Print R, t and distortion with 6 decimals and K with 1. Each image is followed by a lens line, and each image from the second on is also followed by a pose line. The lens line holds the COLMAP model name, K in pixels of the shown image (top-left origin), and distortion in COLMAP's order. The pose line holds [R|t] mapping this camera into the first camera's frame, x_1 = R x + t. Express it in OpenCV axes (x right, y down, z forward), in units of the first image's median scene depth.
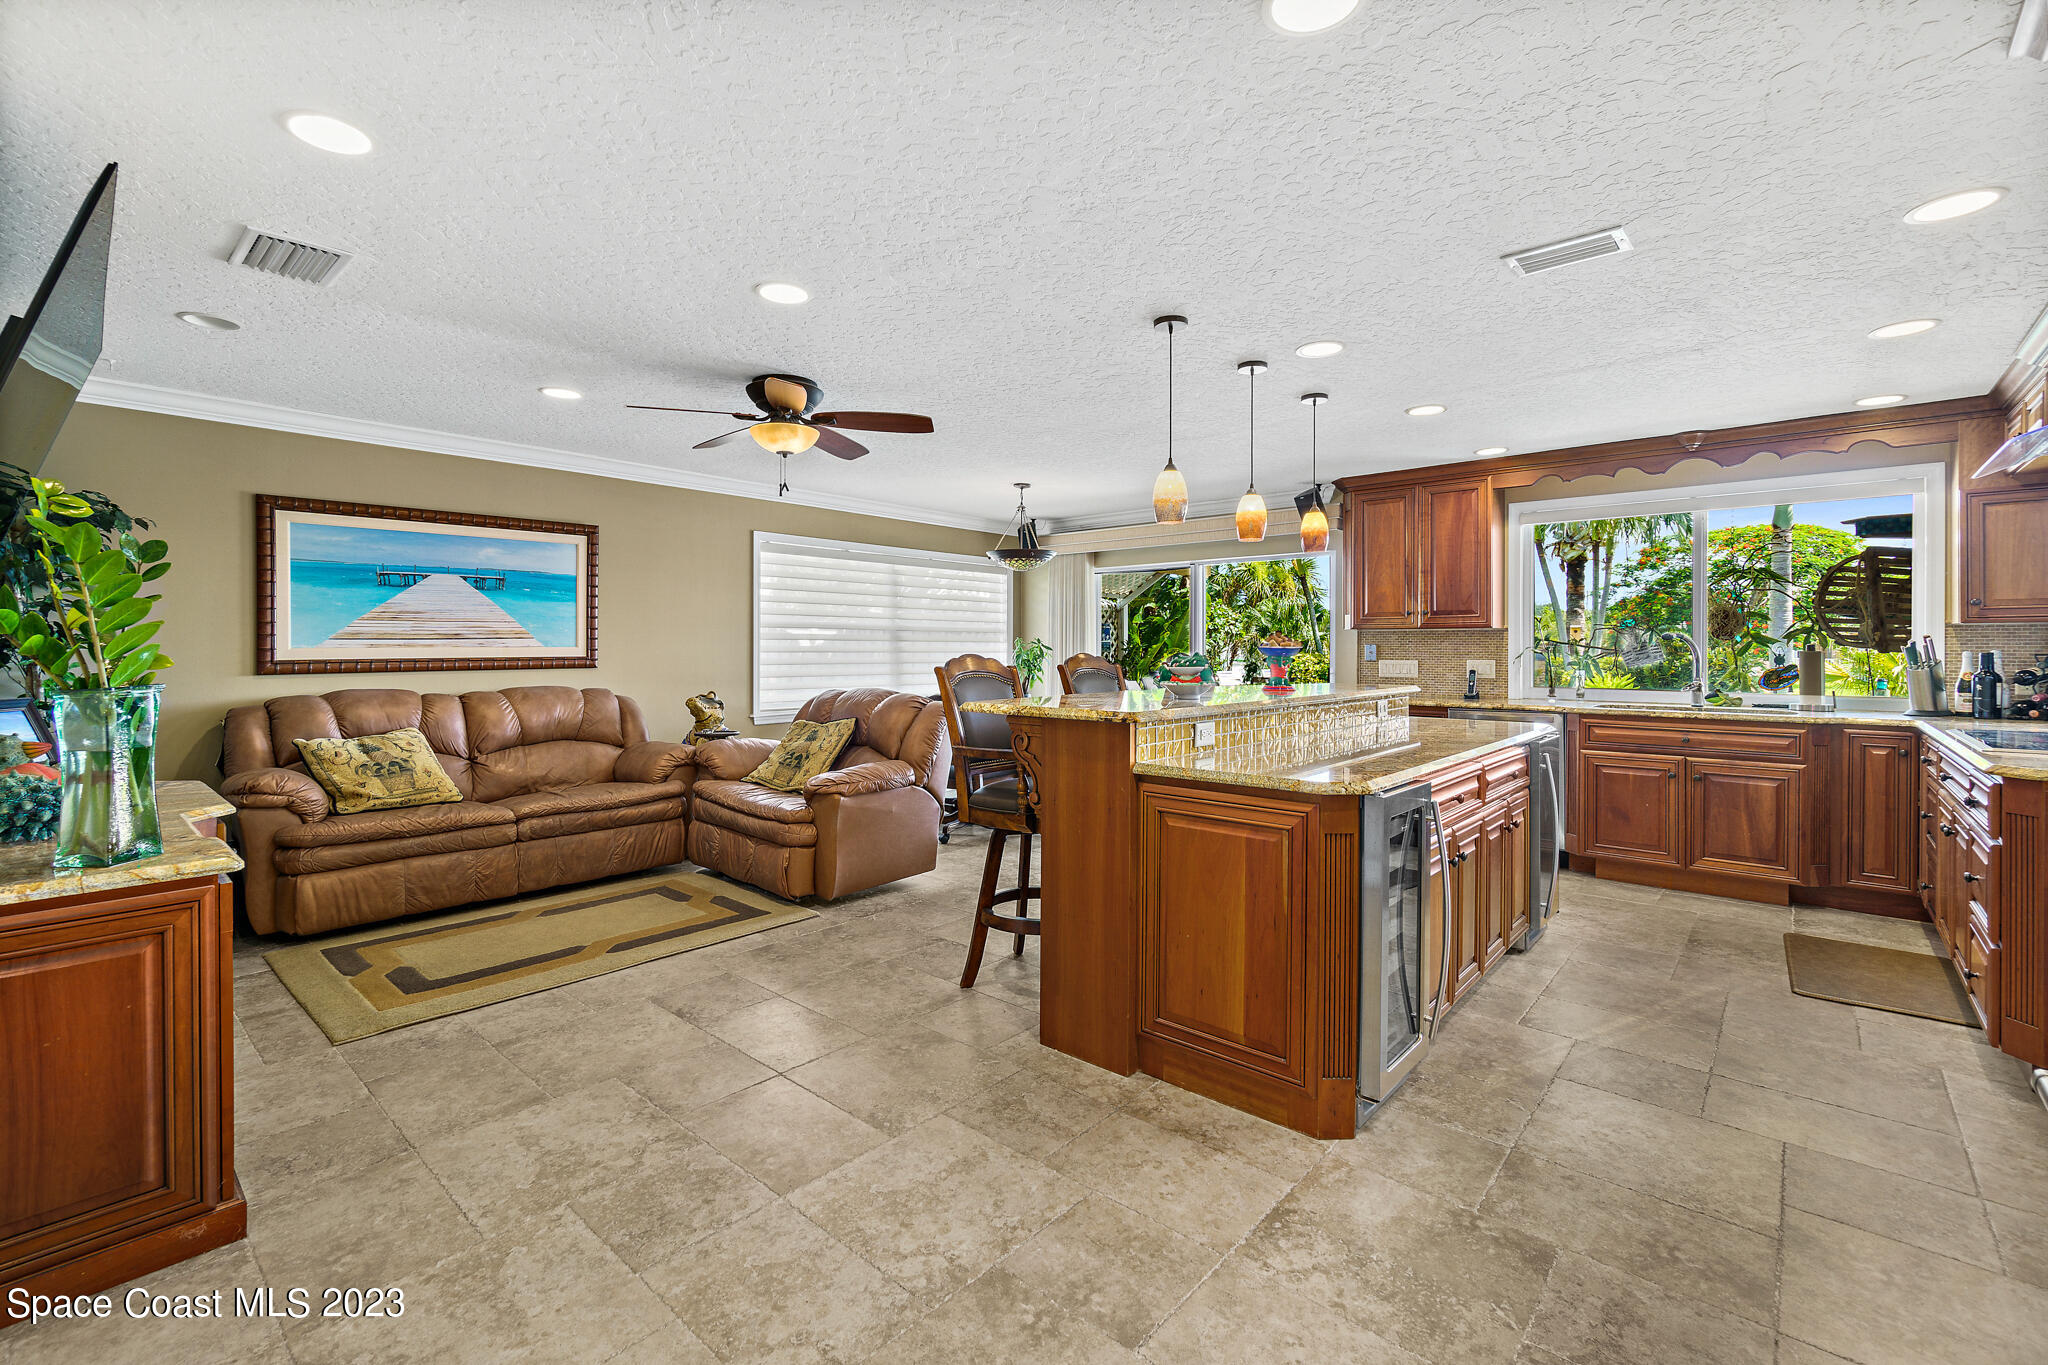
lens RADIAL K [[898.4, 0, 1010.3], [0, 898.4, 650.1], [0, 0, 1]] dist [0.001715, -0.000917]
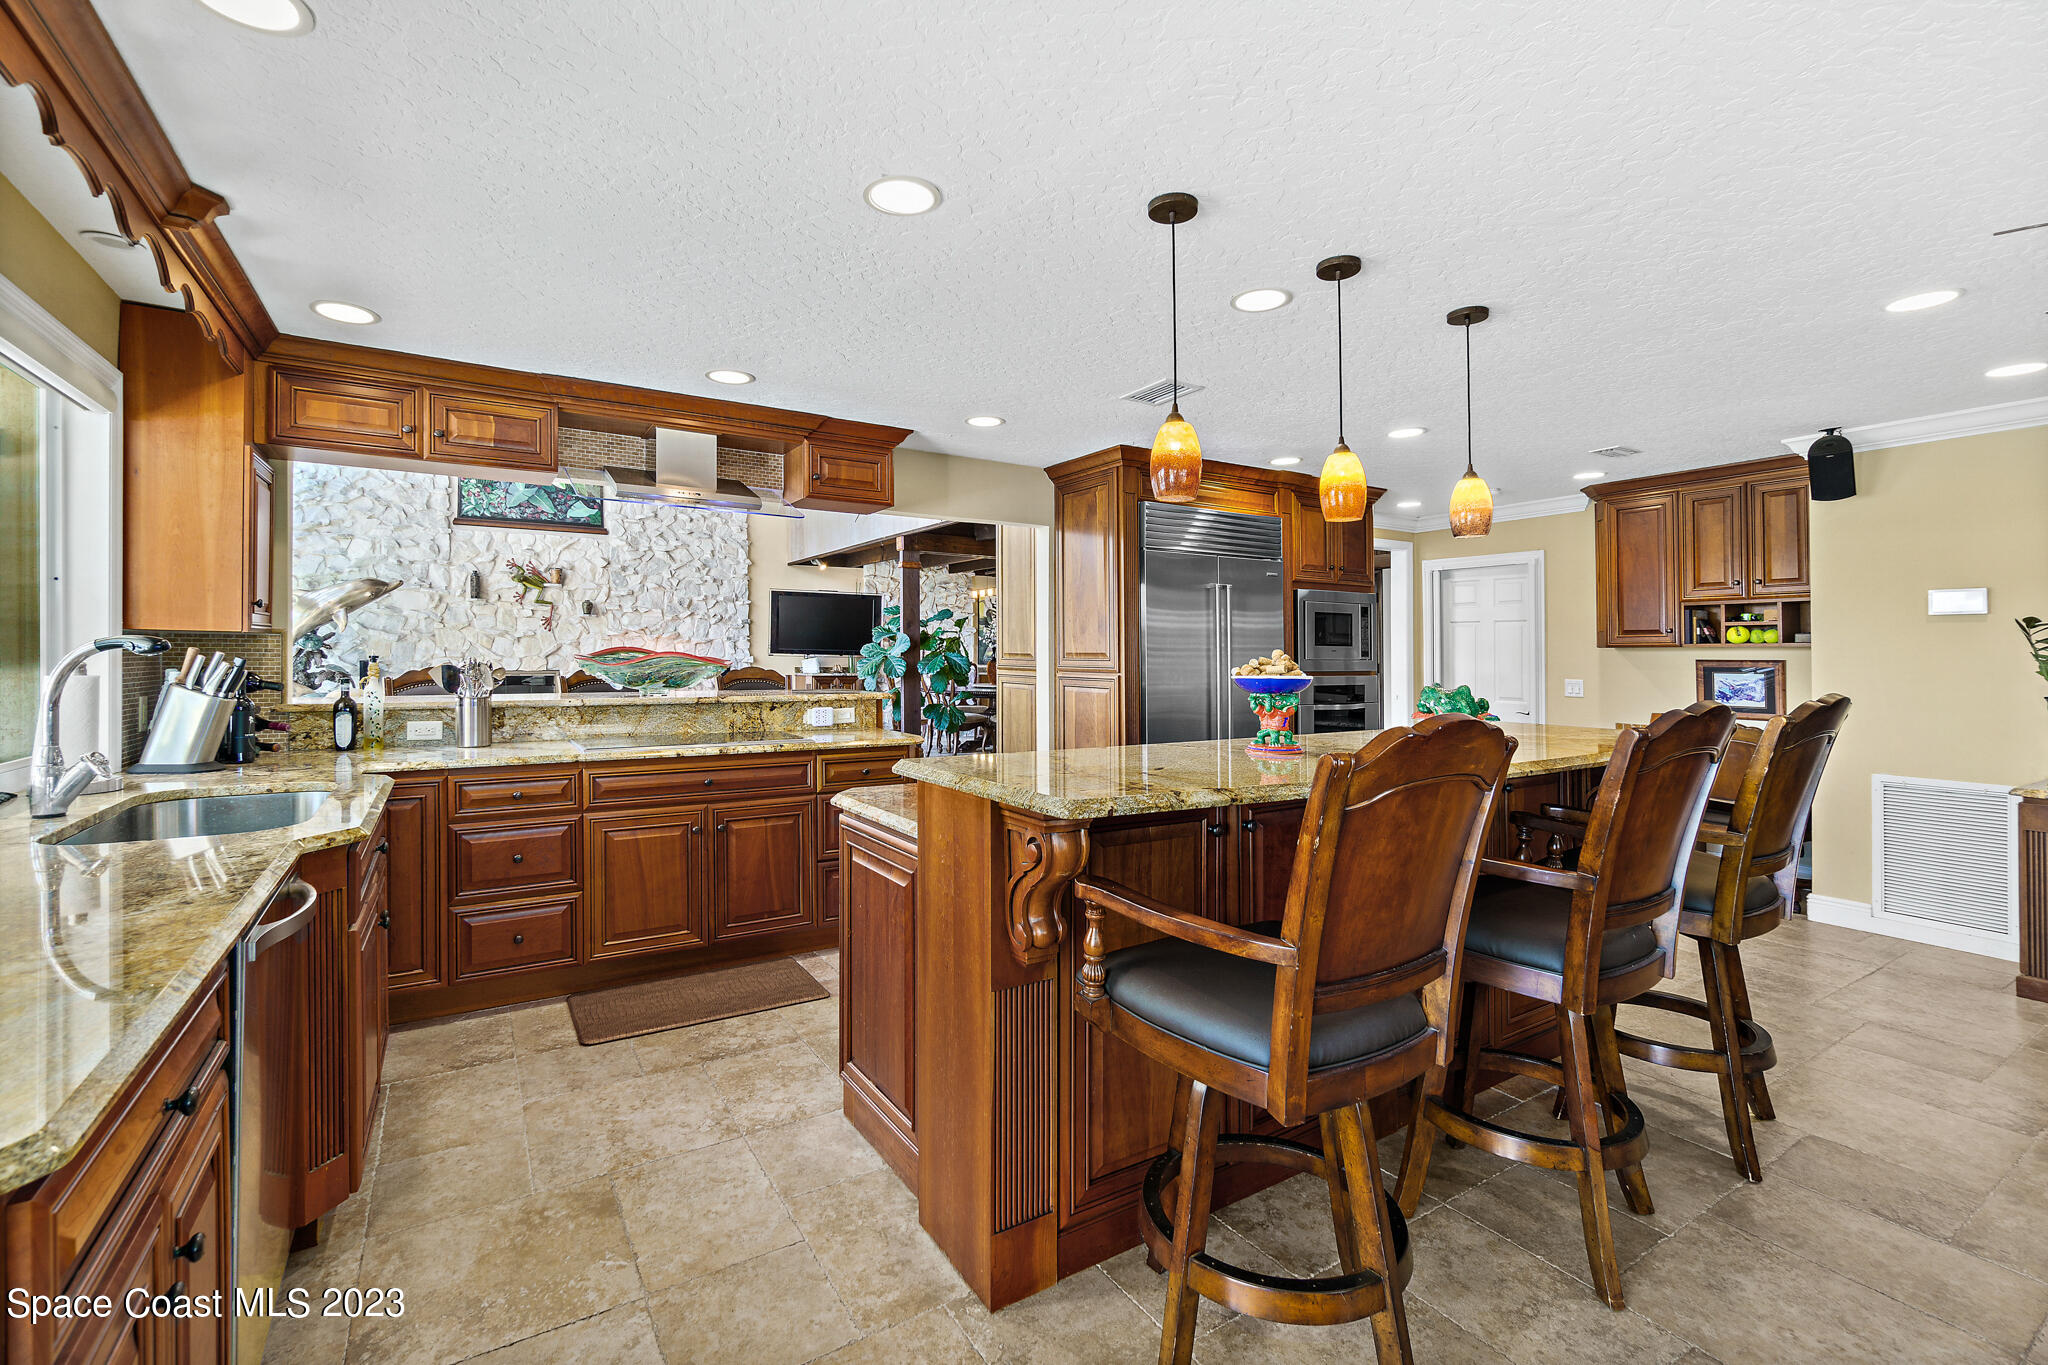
lens RADIAL K [[898.4, 0, 1017.1], [0, 898.4, 642.3], [0, 0, 1]] dist [0.001715, -0.000917]
pose [[-0.961989, -0.005963, 0.273023, 0.443624], [-0.008980, 0.999912, -0.009804, -0.024545], [-0.272940, -0.011883, -0.961958, 2.376948]]
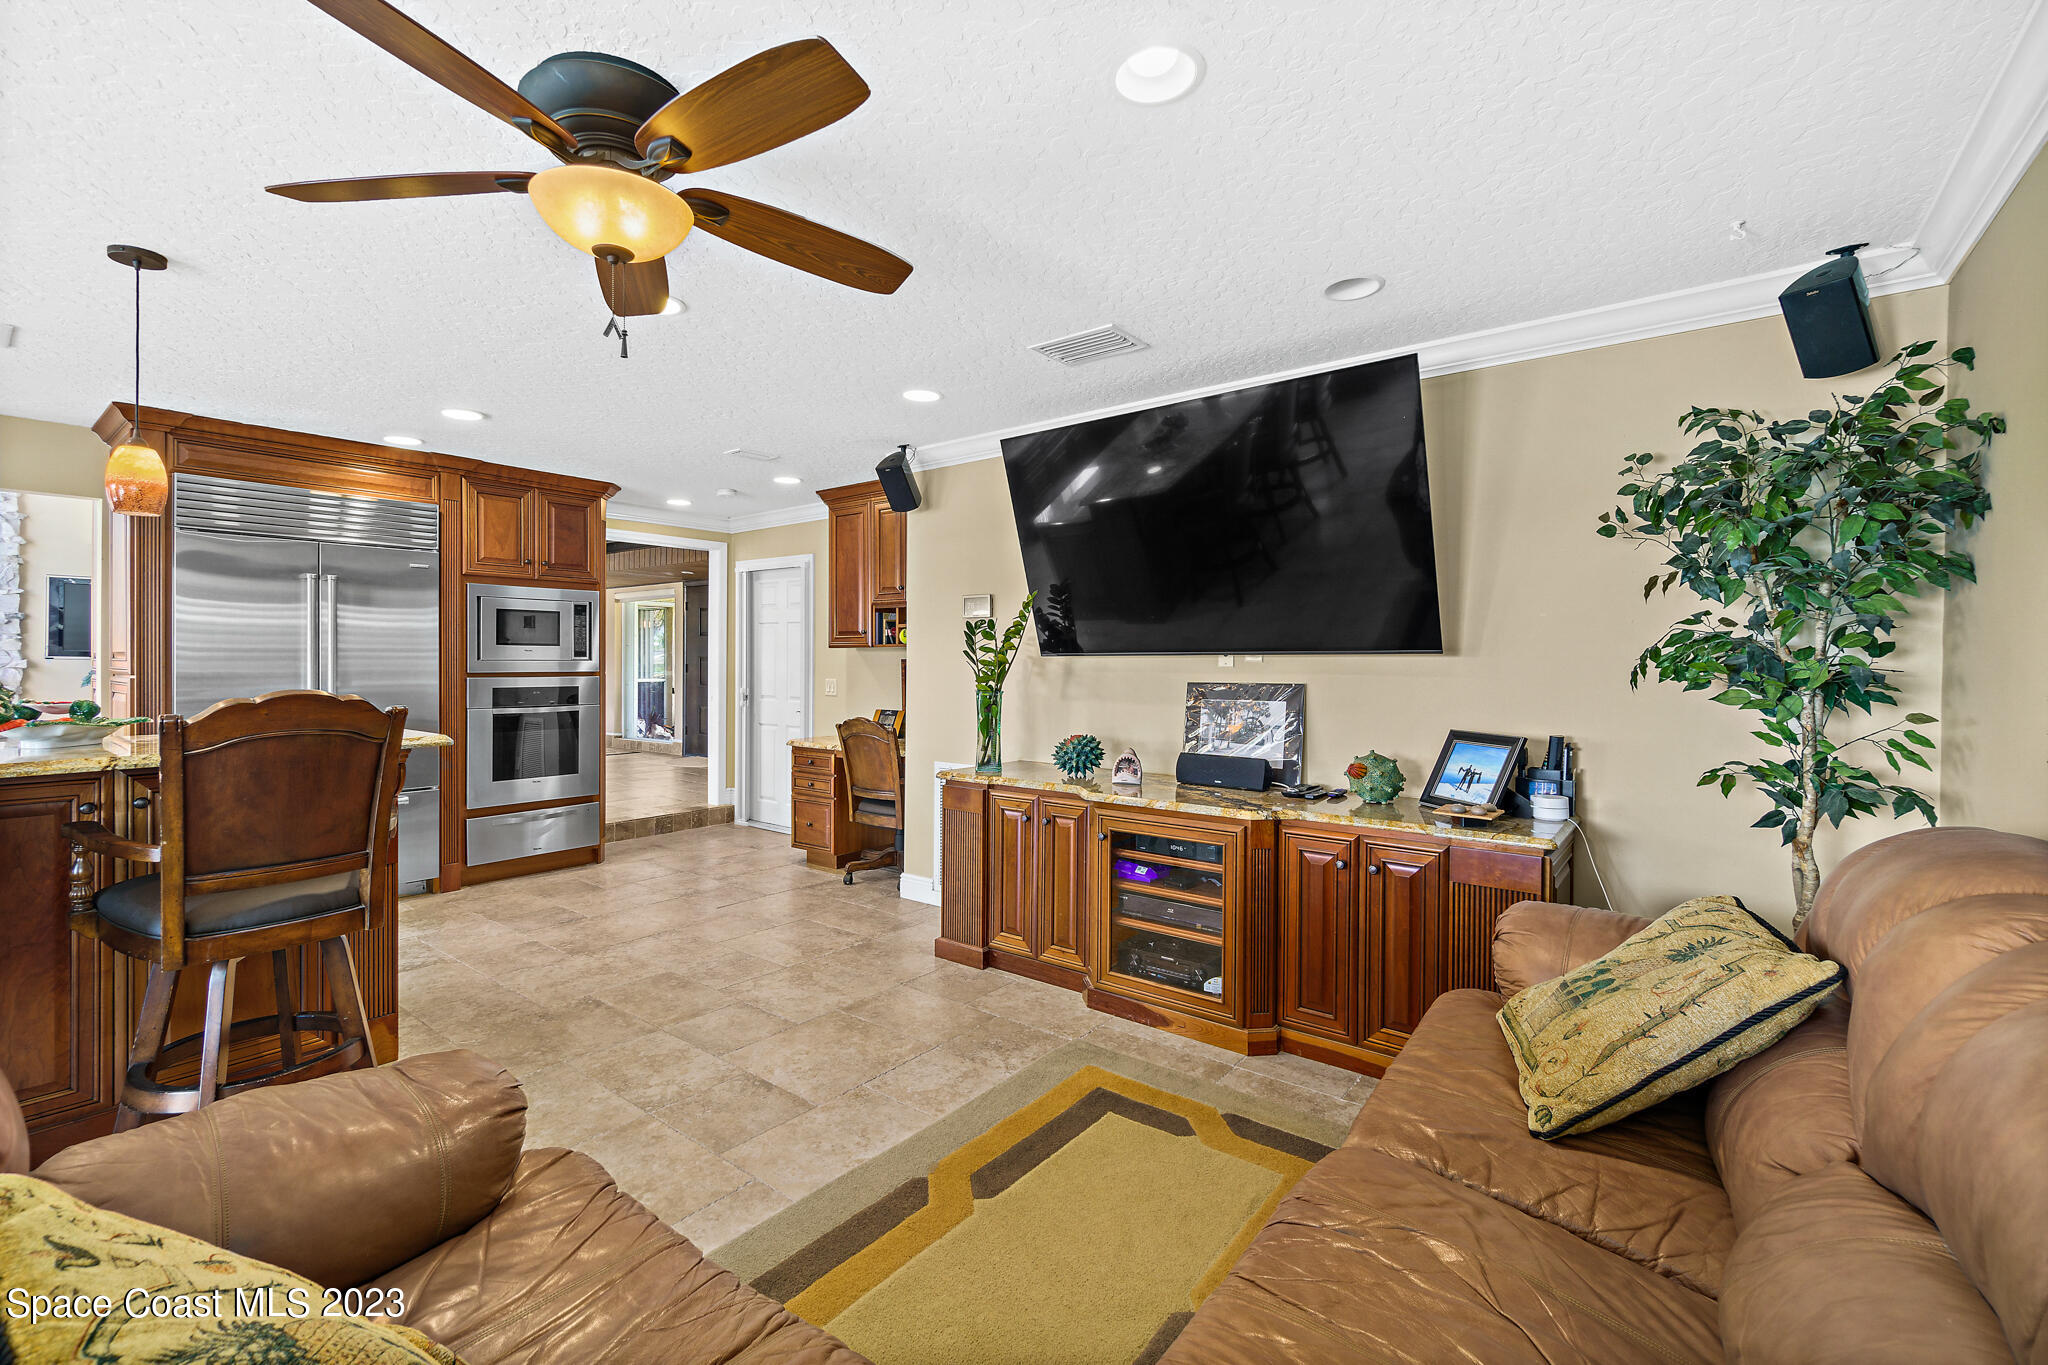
lens RADIAL K [[898.4, 0, 1004.4], [0, 898.4, 668.9], [0, 0, 1]] dist [0.001715, -0.000917]
pose [[-0.998289, -0.006364, -0.058121, -0.629136], [-0.007209, 0.999871, 0.014344, -0.027729], [0.058022, 0.014739, -0.998207, 2.178539]]
